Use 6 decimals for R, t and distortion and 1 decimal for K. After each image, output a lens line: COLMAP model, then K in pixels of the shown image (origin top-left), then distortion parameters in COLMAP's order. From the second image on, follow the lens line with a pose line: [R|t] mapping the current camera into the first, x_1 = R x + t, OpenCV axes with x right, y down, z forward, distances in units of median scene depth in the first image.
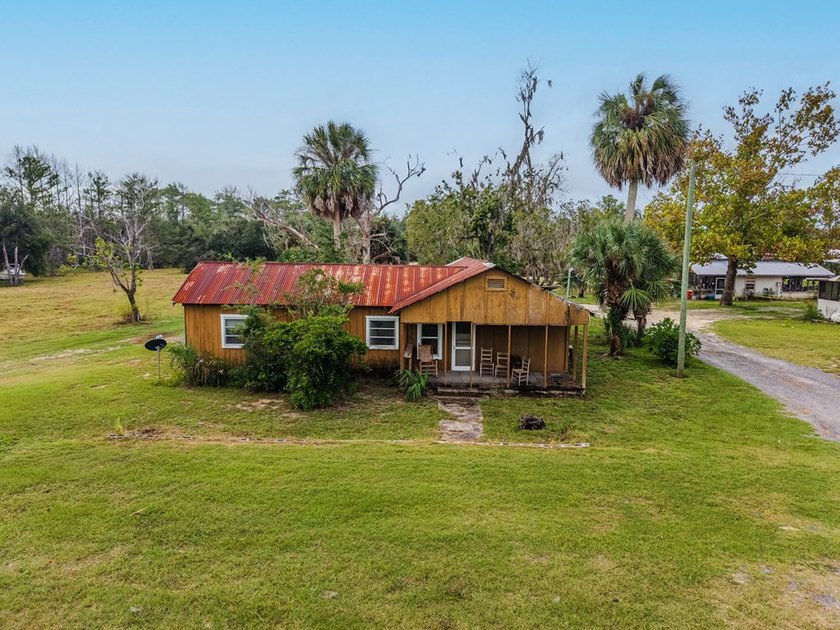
lens RADIAL K [[555.0, 0, 419.1], [0, 555.0, 318.4], [0, 0, 1]] dist [0.057493, -0.089769]
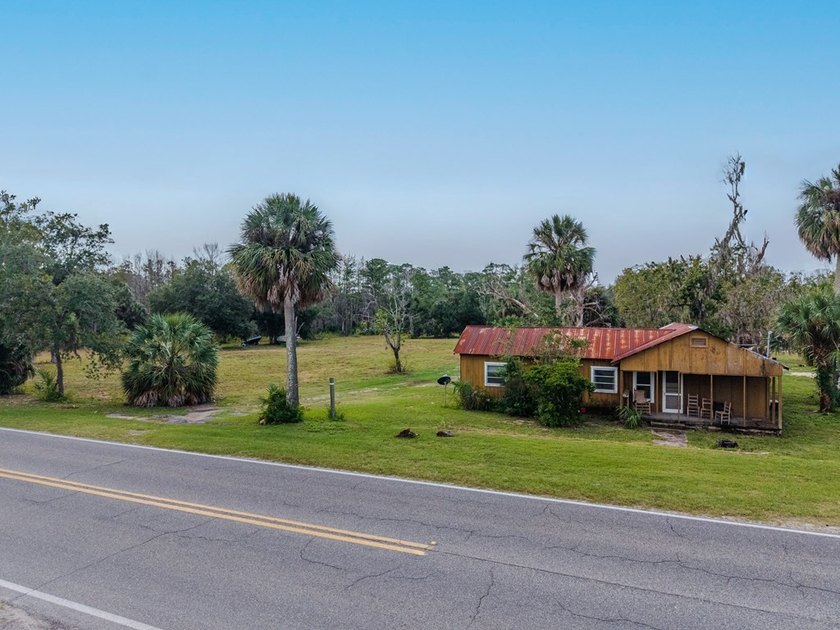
lens RADIAL K [[555.0, 0, 419.1], [0, 555.0, 318.4], [0, 0, 1]] dist [0.057493, -0.089769]
pose [[0.938217, -0.003226, -0.346033, -0.018706], [-0.038660, 0.992719, -0.114078, 0.048536], [0.343882, 0.120407, 0.931261, -0.382223]]
